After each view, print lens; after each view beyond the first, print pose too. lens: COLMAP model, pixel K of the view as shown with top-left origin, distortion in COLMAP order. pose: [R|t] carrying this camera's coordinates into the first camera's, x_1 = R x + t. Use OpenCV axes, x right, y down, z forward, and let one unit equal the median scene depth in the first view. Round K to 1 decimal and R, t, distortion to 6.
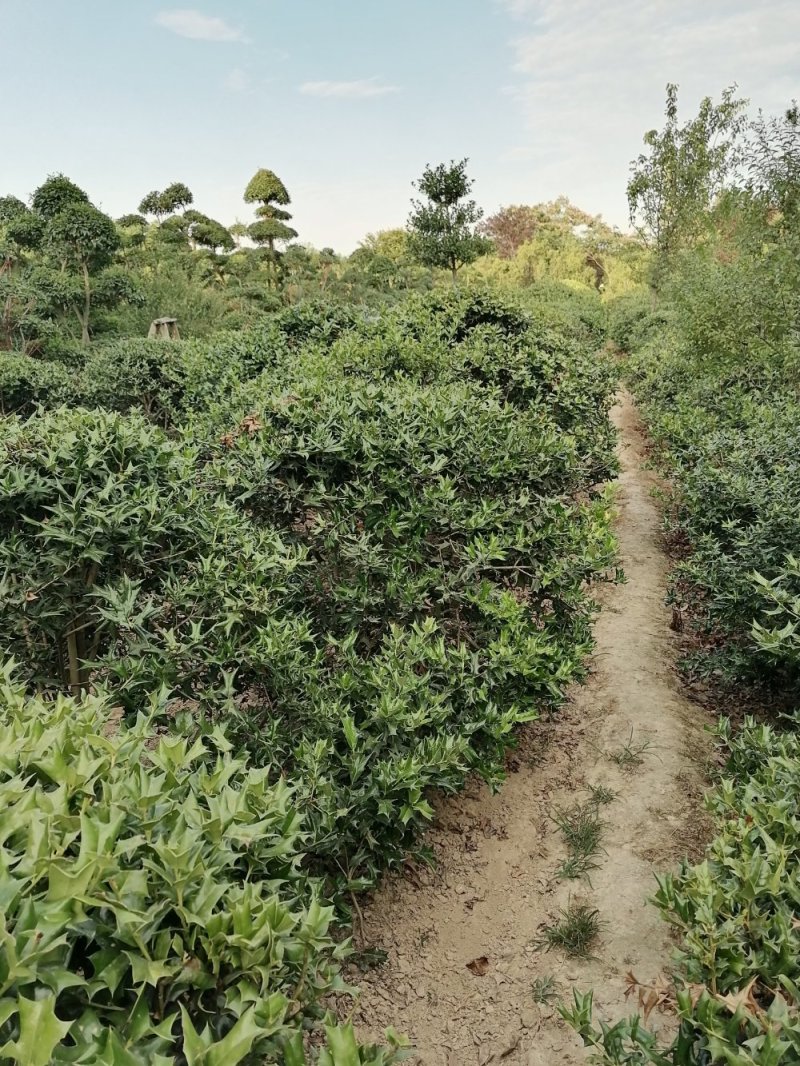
lens RADIAL K [[830.7, 0, 353.1], [0, 830.7, 534.7], [0, 0, 1]] dist [0.130854, -0.242335]
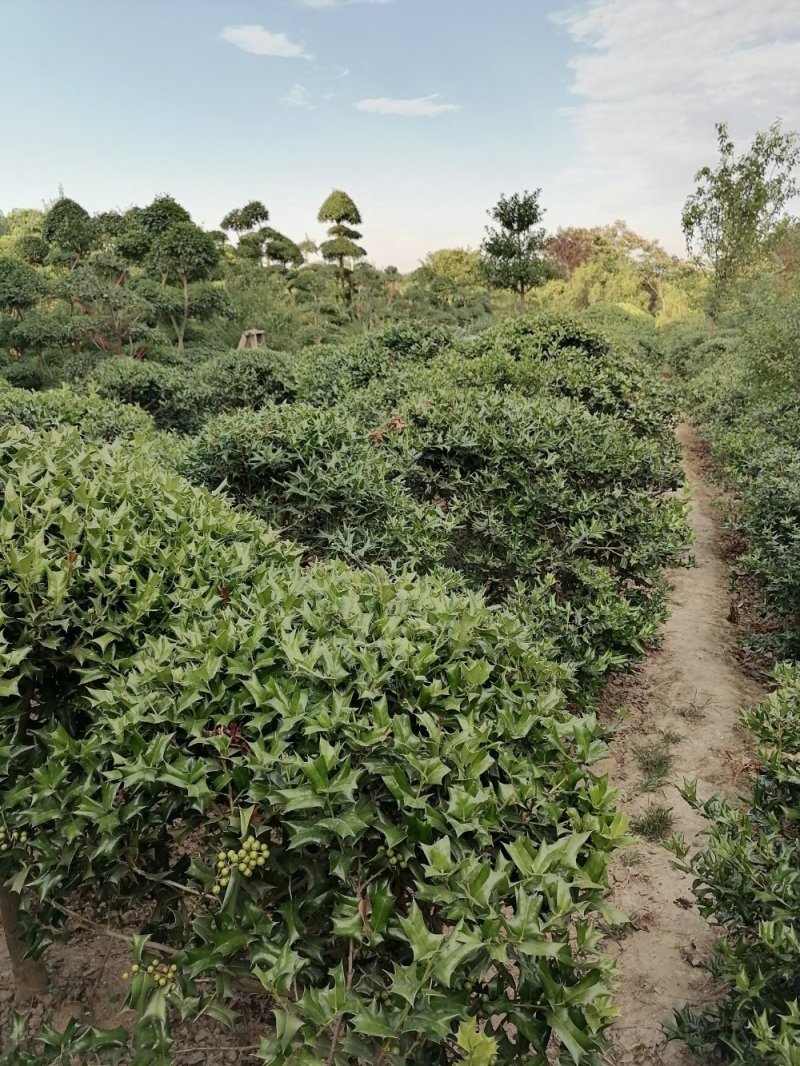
lens RADIAL K [[830.7, 0, 353.1], [0, 830.7, 534.7], [0, 0, 1]] dist [0.130854, -0.242335]
pose [[0.997920, 0.046626, -0.044515, -0.068343], [-0.047303, 0.998778, -0.014282, 0.030520], [0.043795, 0.016358, 0.998907, -0.135486]]
